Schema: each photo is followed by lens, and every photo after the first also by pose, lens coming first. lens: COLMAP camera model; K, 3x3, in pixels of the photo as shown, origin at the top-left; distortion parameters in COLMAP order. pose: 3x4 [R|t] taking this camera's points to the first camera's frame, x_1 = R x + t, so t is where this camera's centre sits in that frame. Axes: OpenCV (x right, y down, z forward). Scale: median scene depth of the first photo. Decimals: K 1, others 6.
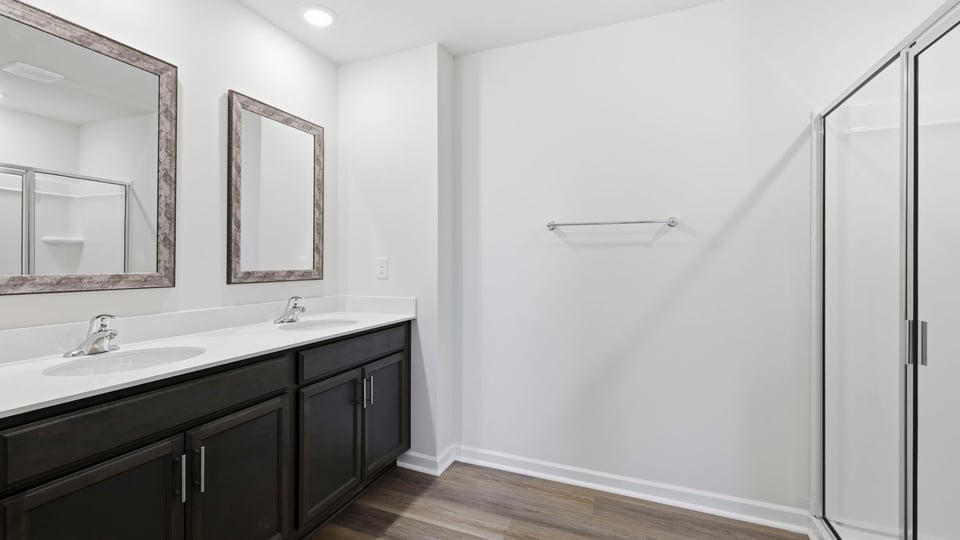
lens RADIAL K [[411.2, 0, 470.7], [0, 411.2, 262.9], [0, 0, 1]] dist [-0.001458, -0.000185]
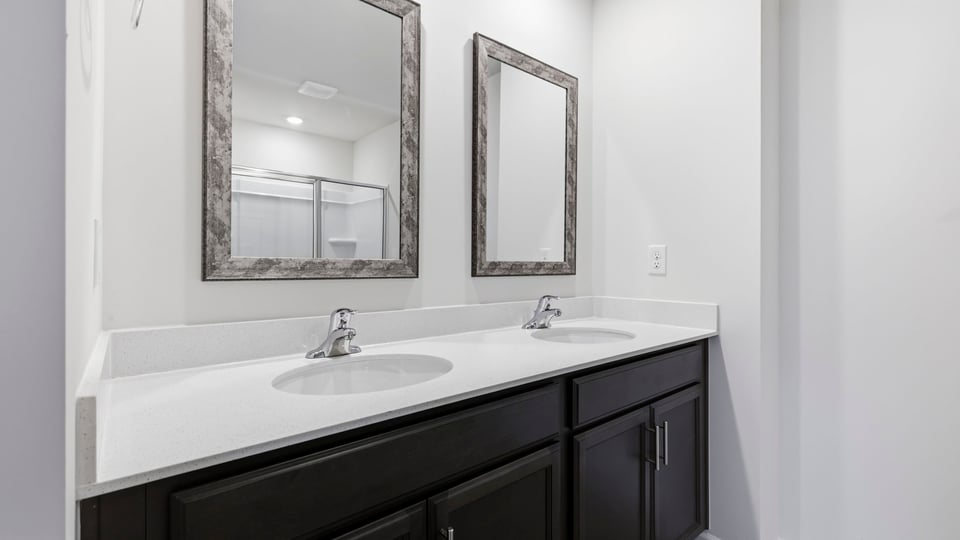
lens RADIAL K [[401.2, 0, 480.0], [0, 401.2, 270.0], [0, 0, 1]] dist [-0.000017, -0.000087]
pose [[0.886449, 0.004901, -0.462799, -0.213531], [-0.001483, 0.999969, 0.007750, 0.032234], [0.462823, -0.006183, 0.886429, 0.309304]]
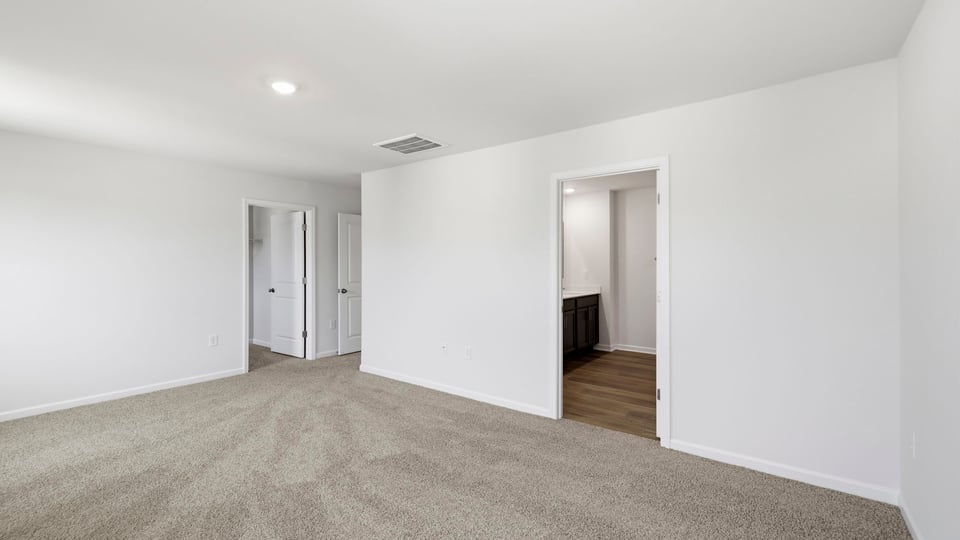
lens RADIAL K [[411.2, 0, 470.7], [0, 411.2, 262.9], [0, 0, 1]] dist [-0.001458, -0.000185]
pose [[0.966629, -0.002923, -0.256164, -0.322496], [0.000853, 0.999966, -0.008192, -0.046759], [0.256179, 0.007700, 0.966599, -2.140756]]
